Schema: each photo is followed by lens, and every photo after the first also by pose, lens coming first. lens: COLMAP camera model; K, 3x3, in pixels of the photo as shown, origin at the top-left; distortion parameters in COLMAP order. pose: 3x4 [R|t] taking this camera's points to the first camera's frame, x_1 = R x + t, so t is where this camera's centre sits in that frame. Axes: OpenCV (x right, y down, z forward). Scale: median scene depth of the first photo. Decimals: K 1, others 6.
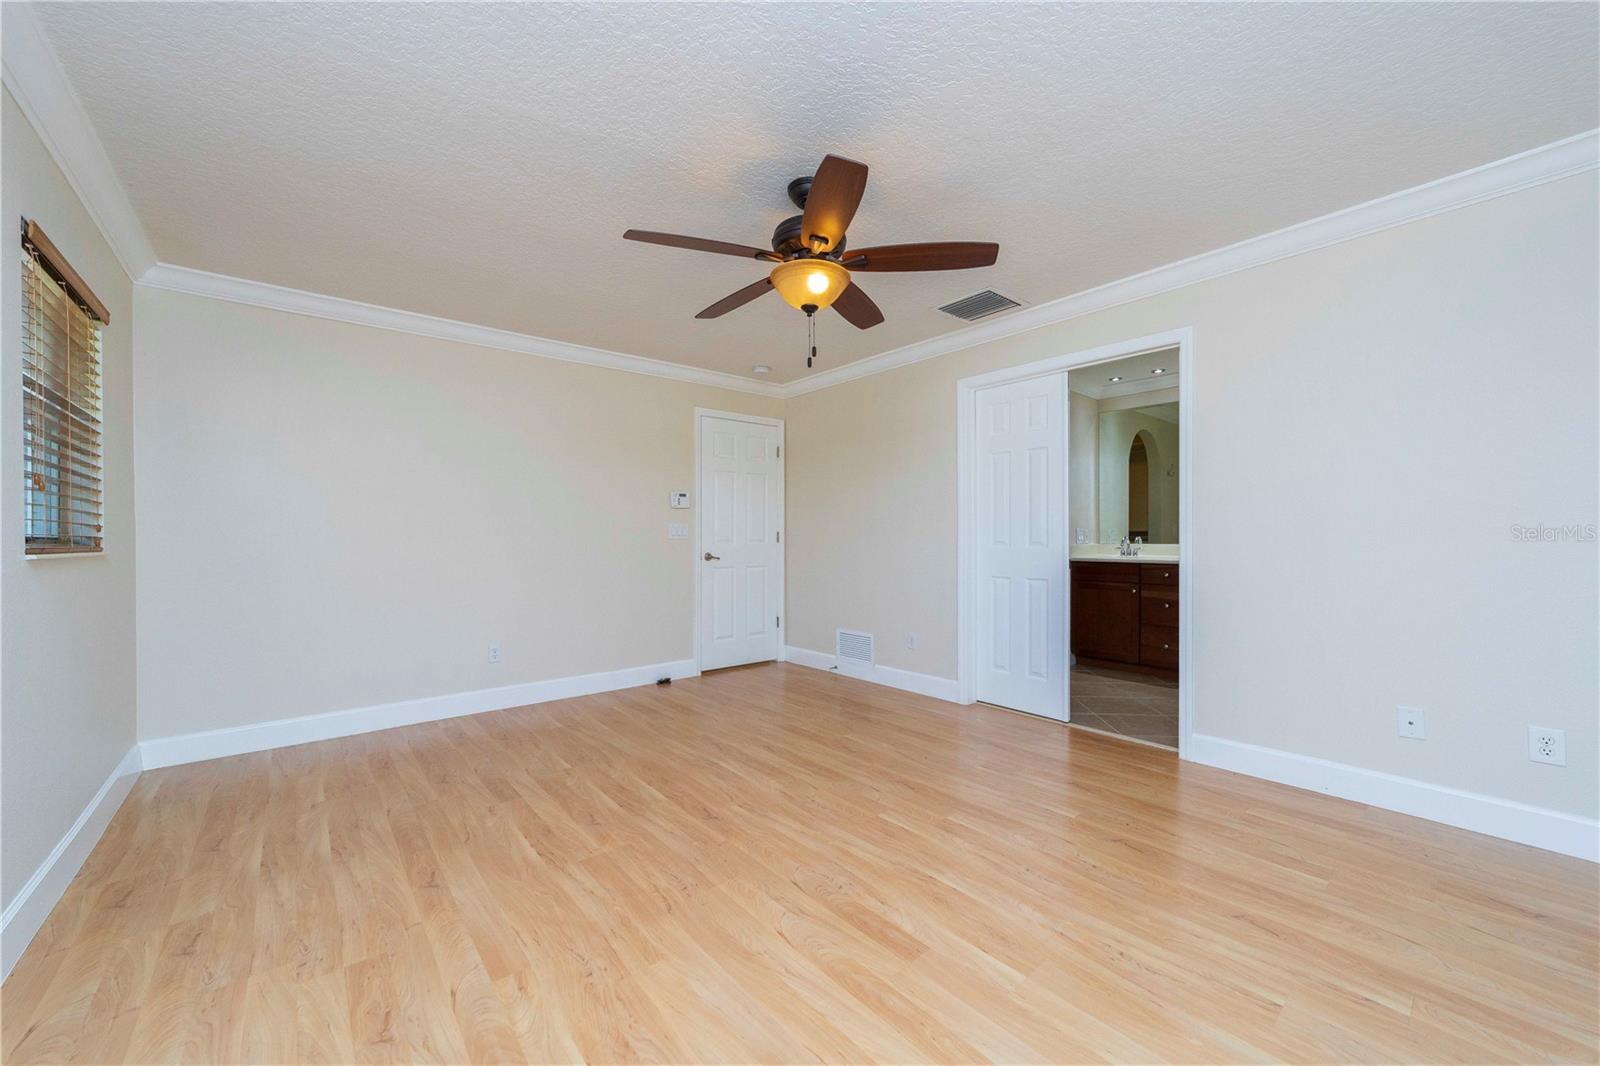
lens RADIAL K [[604.1, 0, 806.1], [0, 604.1, 540.2], [0, 0, 1]] dist [-0.020459, 0.009880]
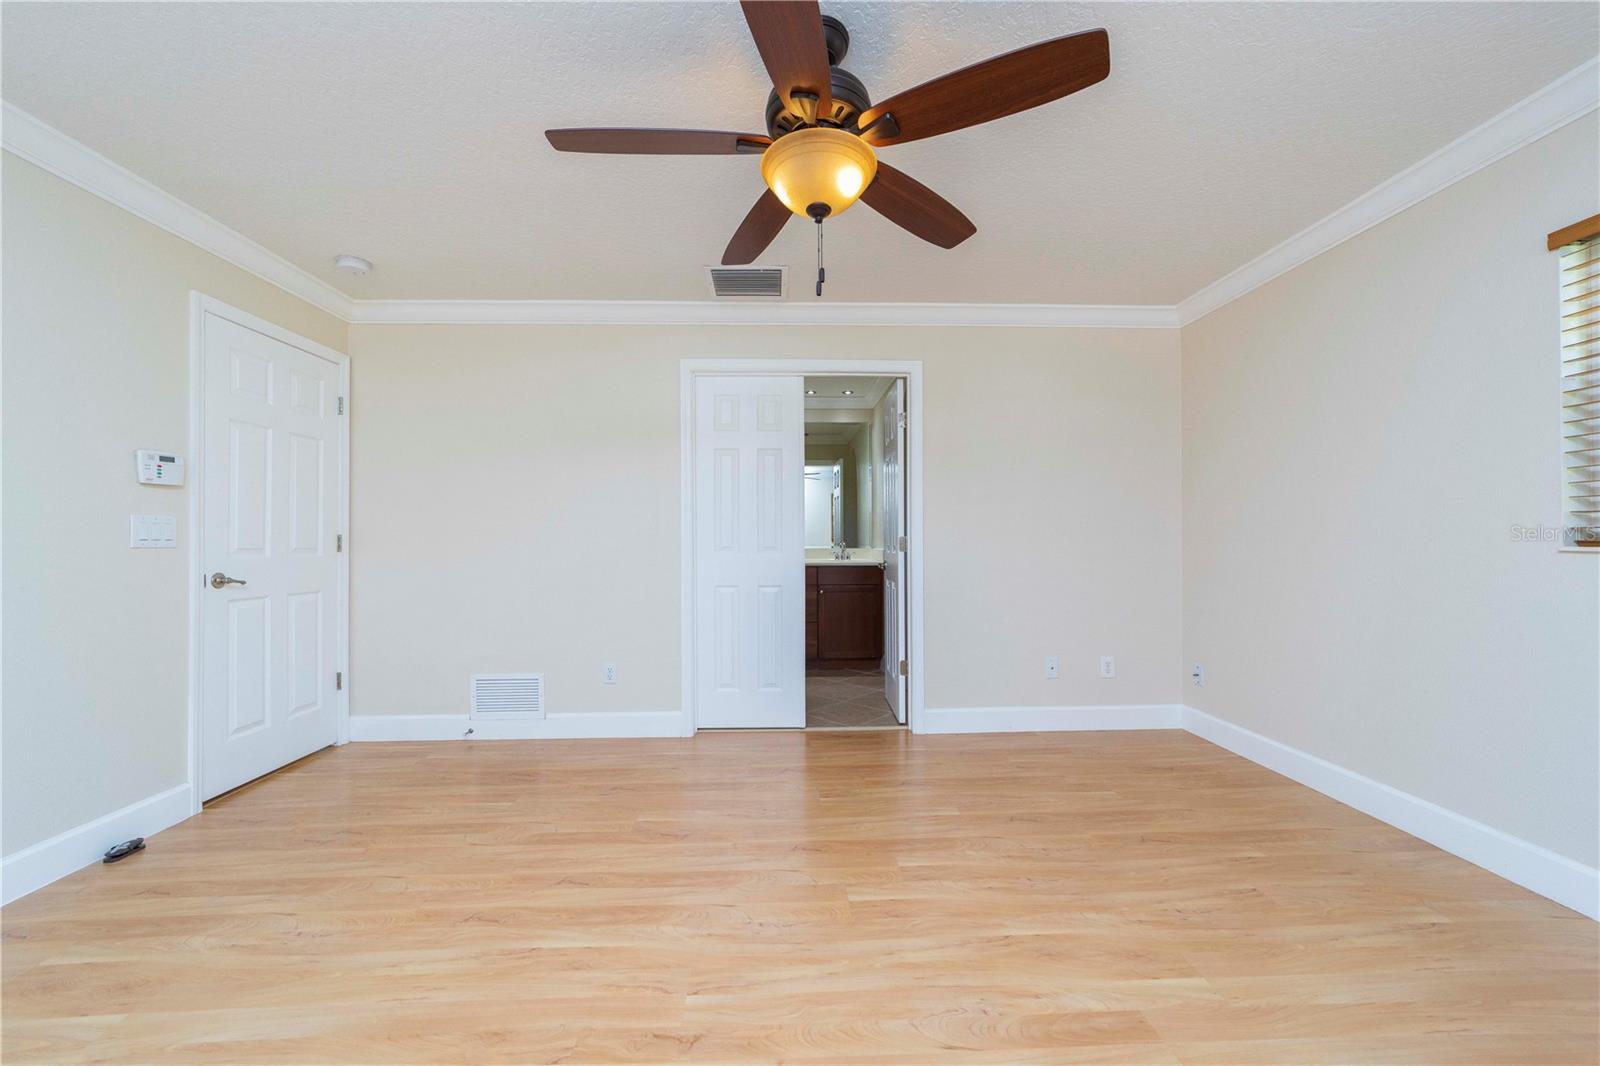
lens RADIAL K [[604.1, 0, 806.1], [0, 604.1, 540.2], [0, 0, 1]] dist [-0.020459, 0.009880]
pose [[0.621011, 0.001288, 0.783801, -0.351086], [0.006785, 0.999952, -0.007019, -0.000869], [-0.783772, 0.009677, 0.620973, 0.375863]]
